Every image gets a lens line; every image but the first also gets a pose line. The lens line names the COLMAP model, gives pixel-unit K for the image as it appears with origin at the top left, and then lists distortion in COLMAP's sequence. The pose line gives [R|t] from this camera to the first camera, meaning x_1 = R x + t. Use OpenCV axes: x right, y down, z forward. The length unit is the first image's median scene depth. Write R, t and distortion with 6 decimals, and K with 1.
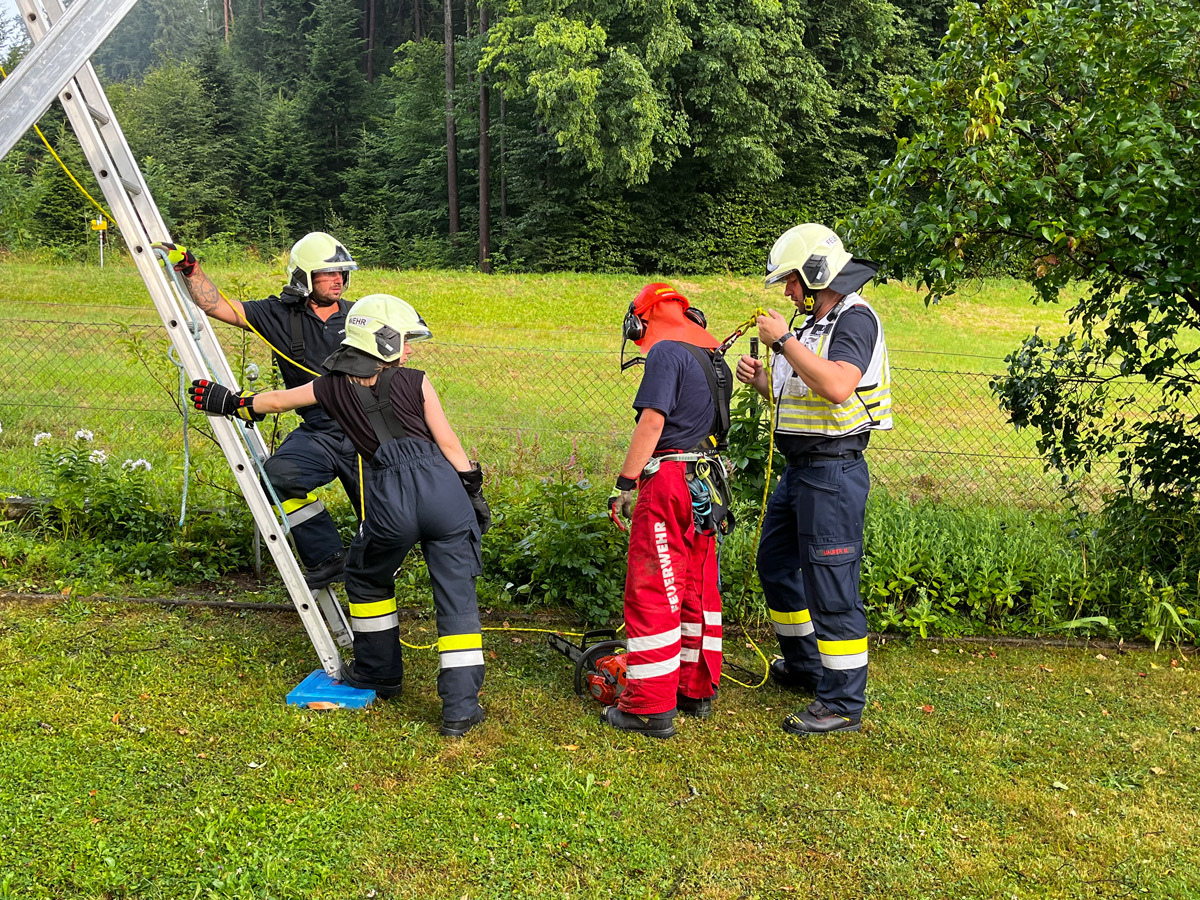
lens RADIAL K [[1172.0, 0, 603.9], [0, 1172.0, 466.6], [0, 0, 1]] dist [0.037295, 0.000000]
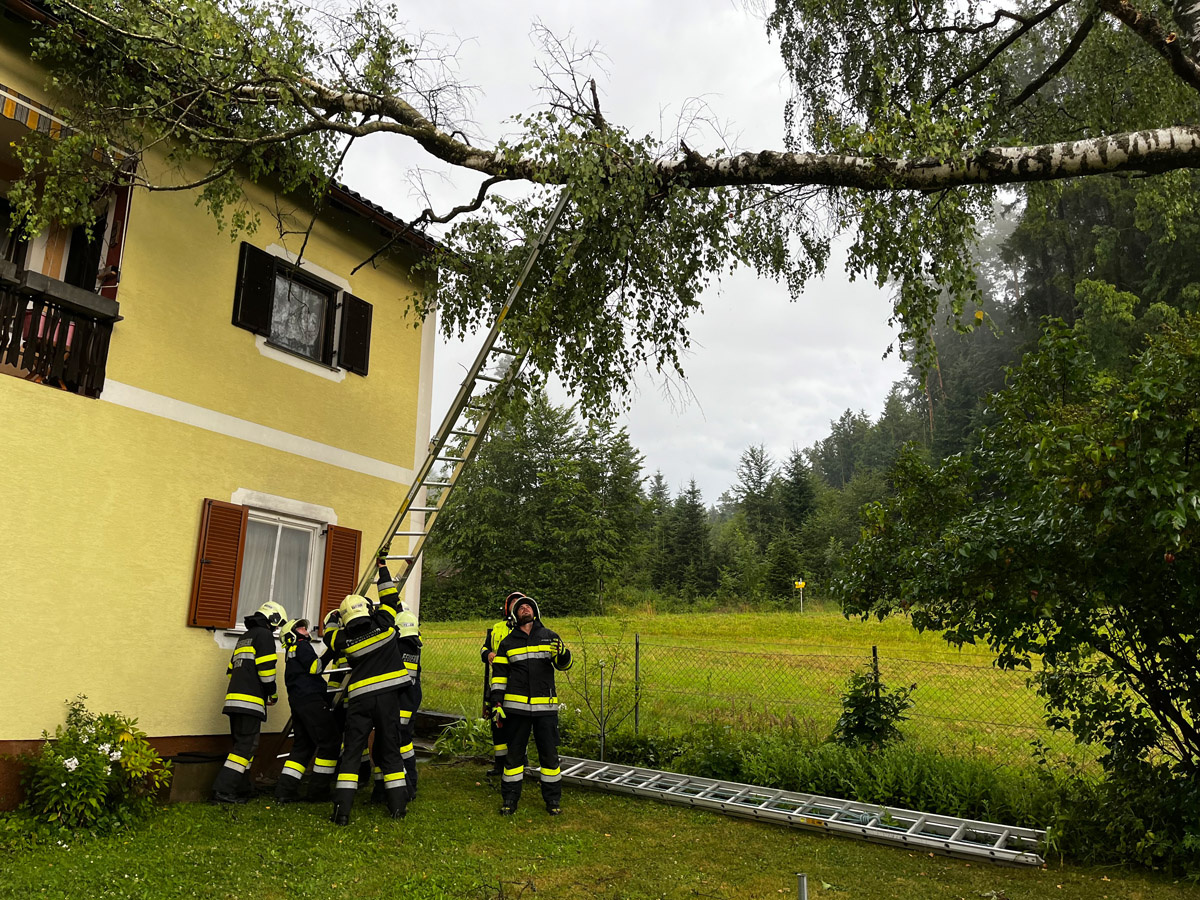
lens RADIAL K [[900.3, 0, 603.5], [0, 900.3, 451.3], [0, 0, 1]] dist [0.075139, -0.090574]
pose [[0.776262, -0.144393, -0.613652, 0.109797], [-0.068777, 0.948208, -0.310116, 0.009009], [0.626648, 0.282936, 0.726127, -0.042265]]
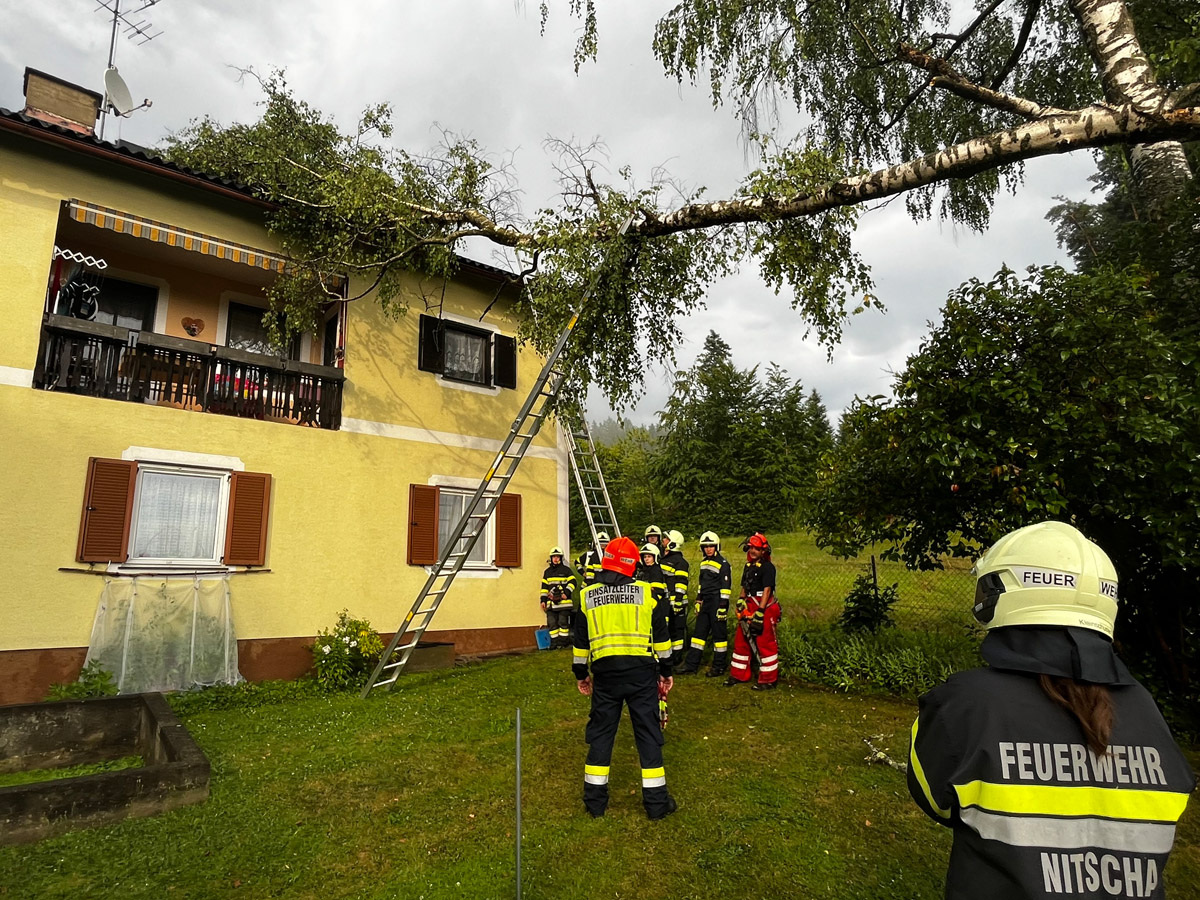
lens RADIAL K [[703.6, 0, 592.5], [0, 703.6, 444.6], [0, 0, 1]] dist [0.000793, -0.001711]
pose [[0.536561, -0.179183, -0.824619, 0.157529], [-0.050383, 0.968651, -0.243262, 0.005616], [0.842356, 0.172071, 0.510712, -0.021261]]
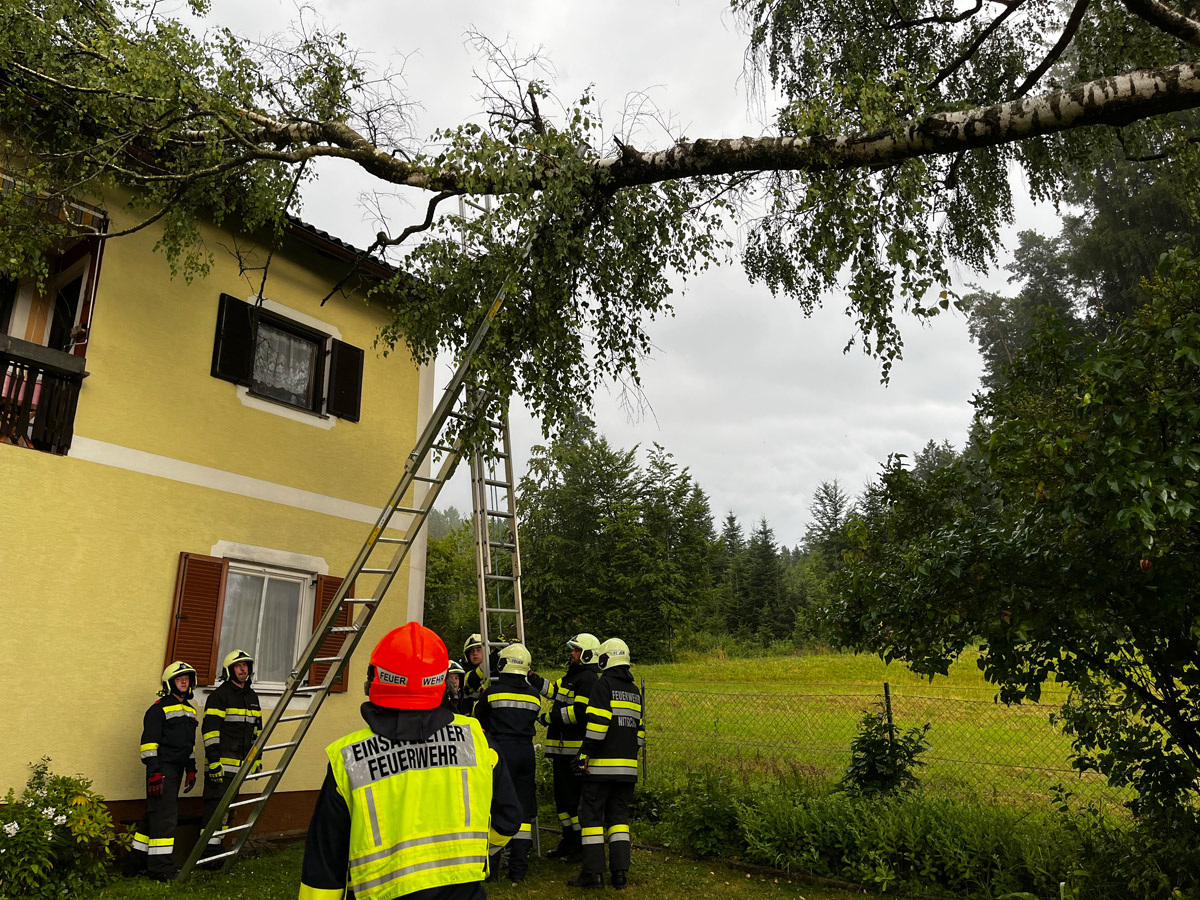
lens RADIAL K [[900.3, 0, 592.9], [0, 900.3, 456.5], [0, 0, 1]] dist [0.075139, -0.090574]
pose [[0.703722, -0.213312, -0.677697, 0.118611], [-0.051583, 0.936007, -0.348181, 0.007408], [0.708600, 0.279981, 0.647685, -0.017641]]
